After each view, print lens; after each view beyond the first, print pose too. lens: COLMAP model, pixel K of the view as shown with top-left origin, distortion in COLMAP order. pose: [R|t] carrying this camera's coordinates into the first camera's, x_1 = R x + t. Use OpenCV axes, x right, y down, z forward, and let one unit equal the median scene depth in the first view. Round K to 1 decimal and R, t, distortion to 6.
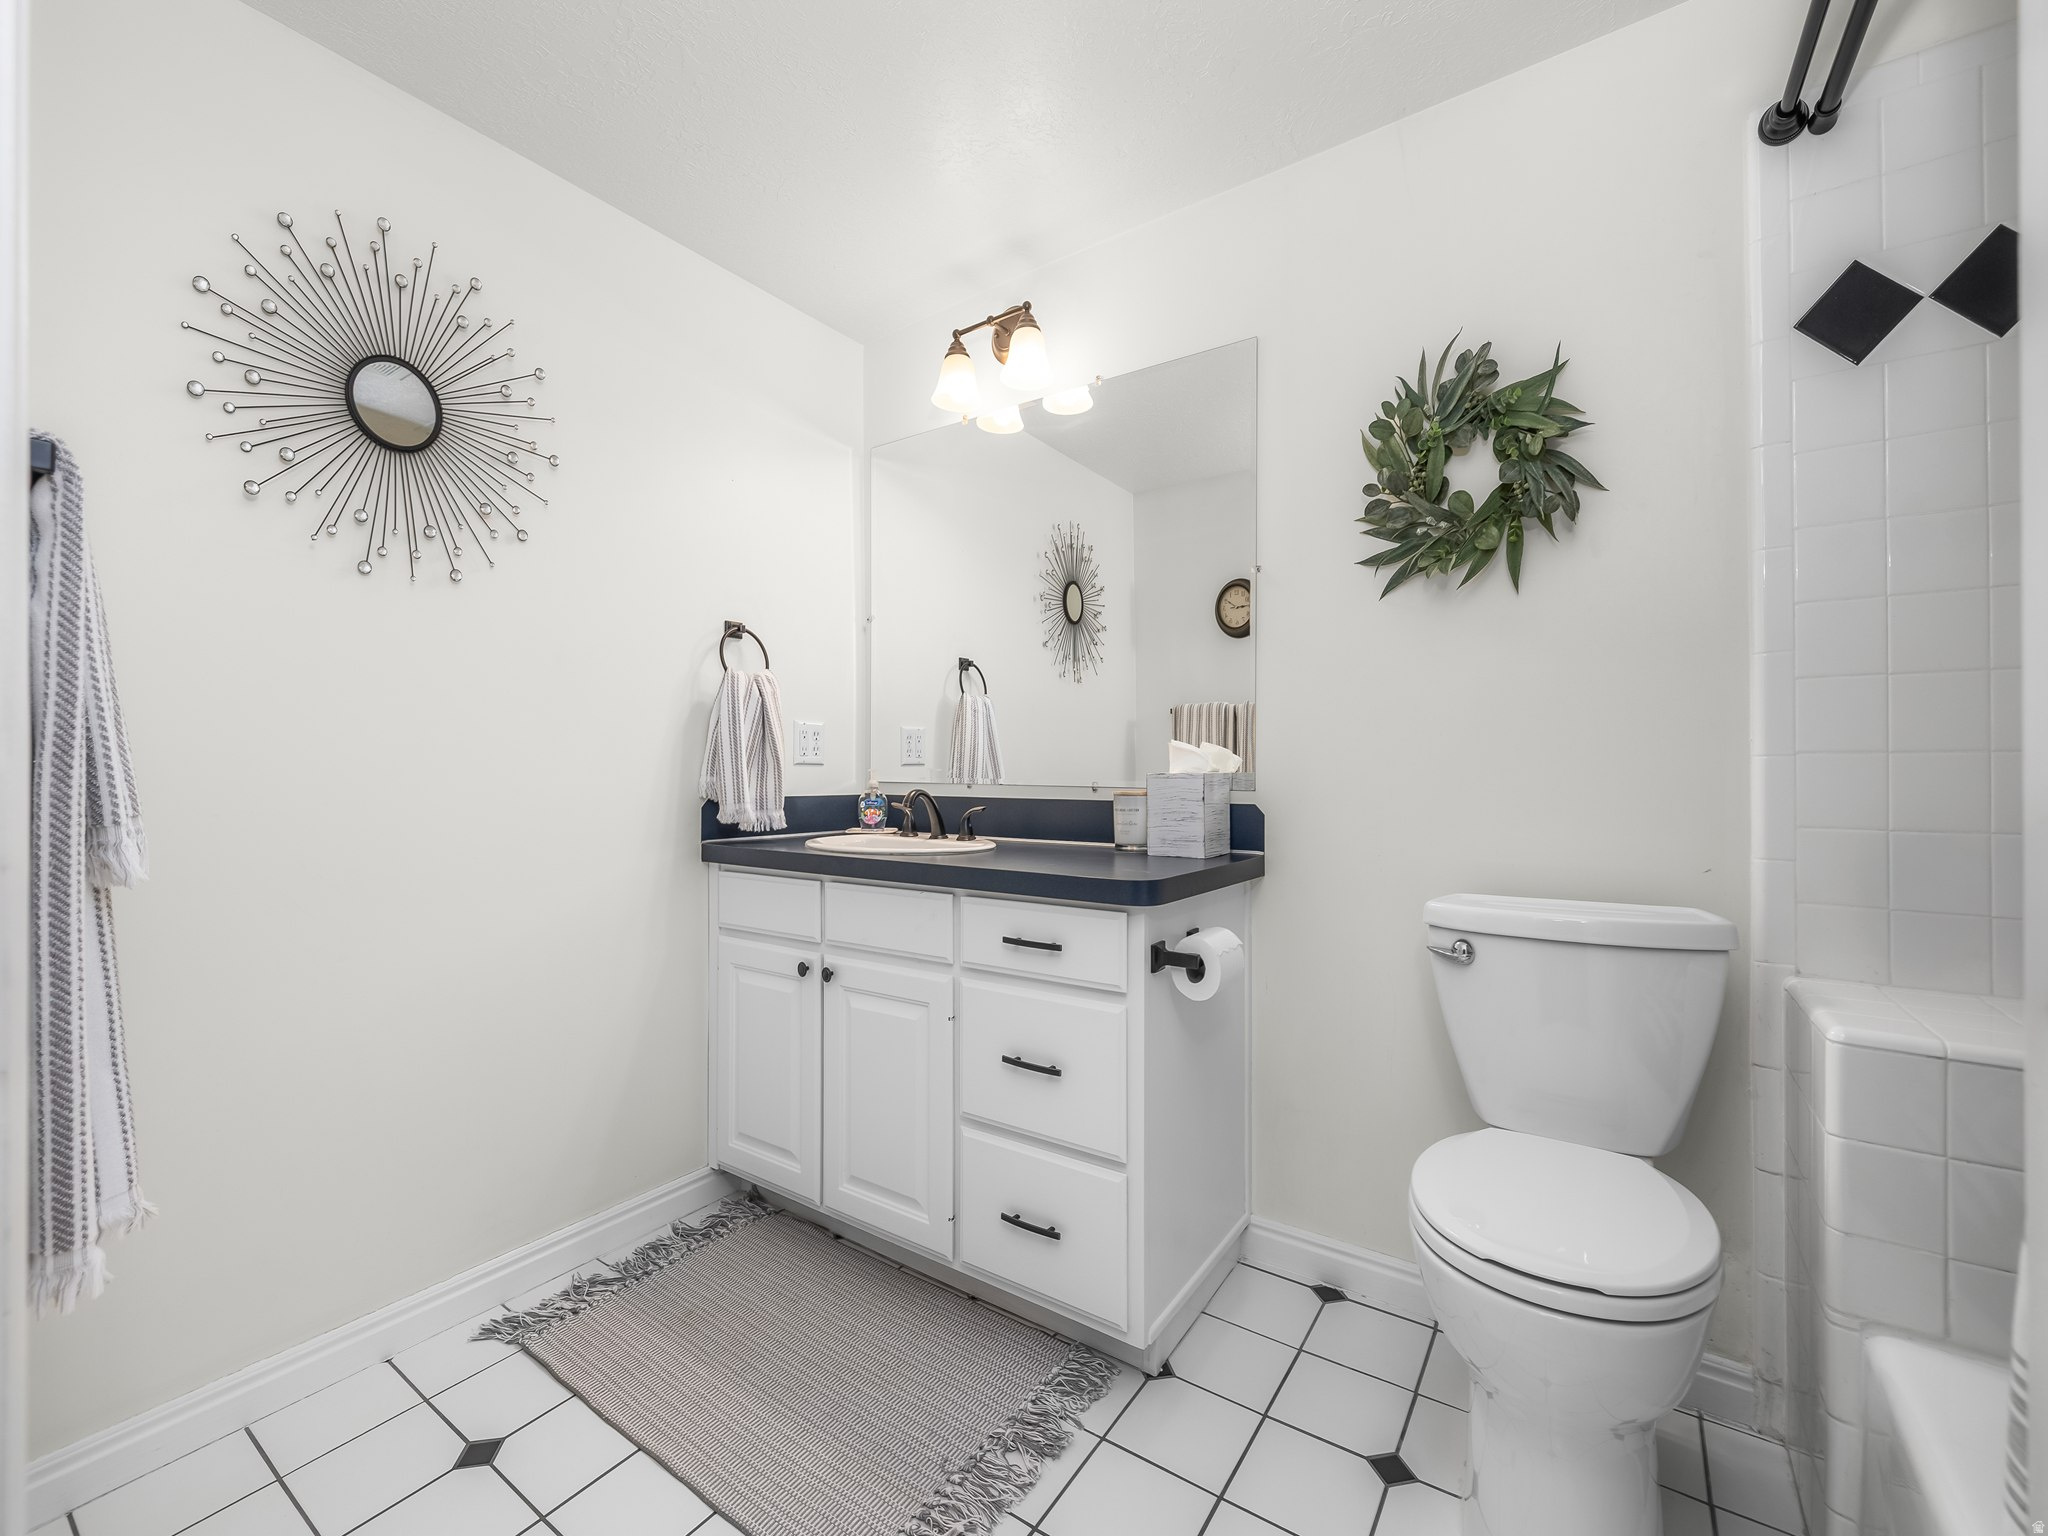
lens RADIAL K [[878.1, 0, 1004.4], [0, 878.1, 774.0], [0, 0, 1]] dist [-0.000904, 0.000530]
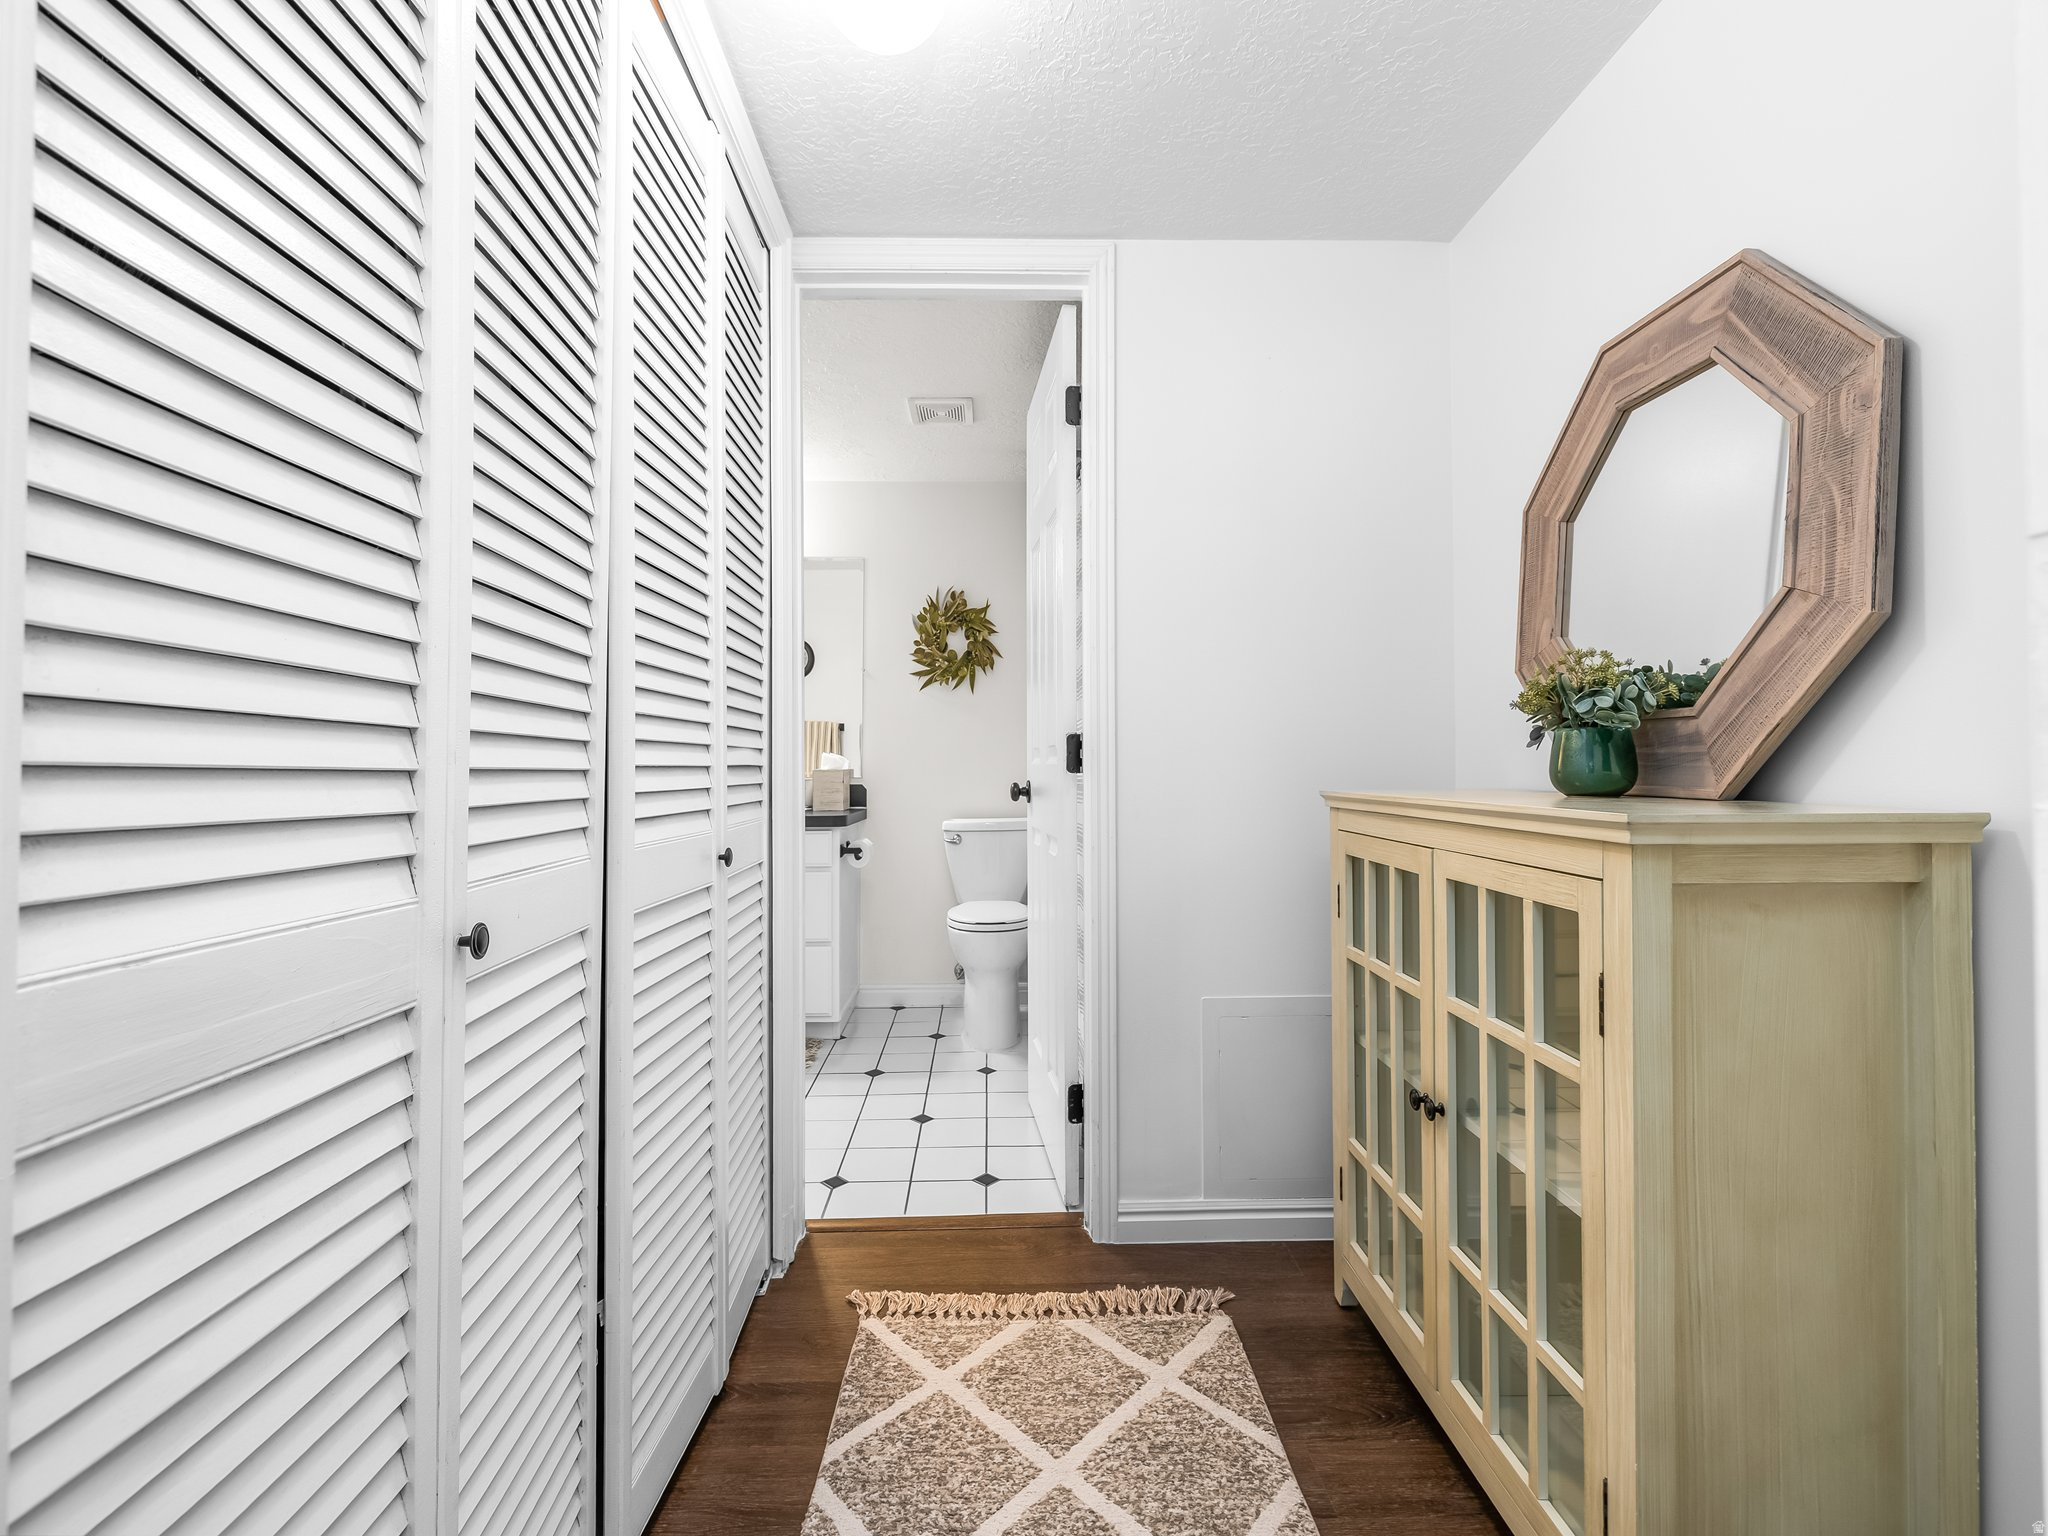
lens RADIAL K [[878.1, 0, 1026.0], [0, 878.1, 768.6], [0, 0, 1]] dist [-0.000904, 0.000530]
pose [[0.803125, -0.003385, 0.595801, -0.736102], [0.003290, 0.999994, 0.001247, -0.002916], [-0.595801, 0.000959, 0.803131, -1.024516]]
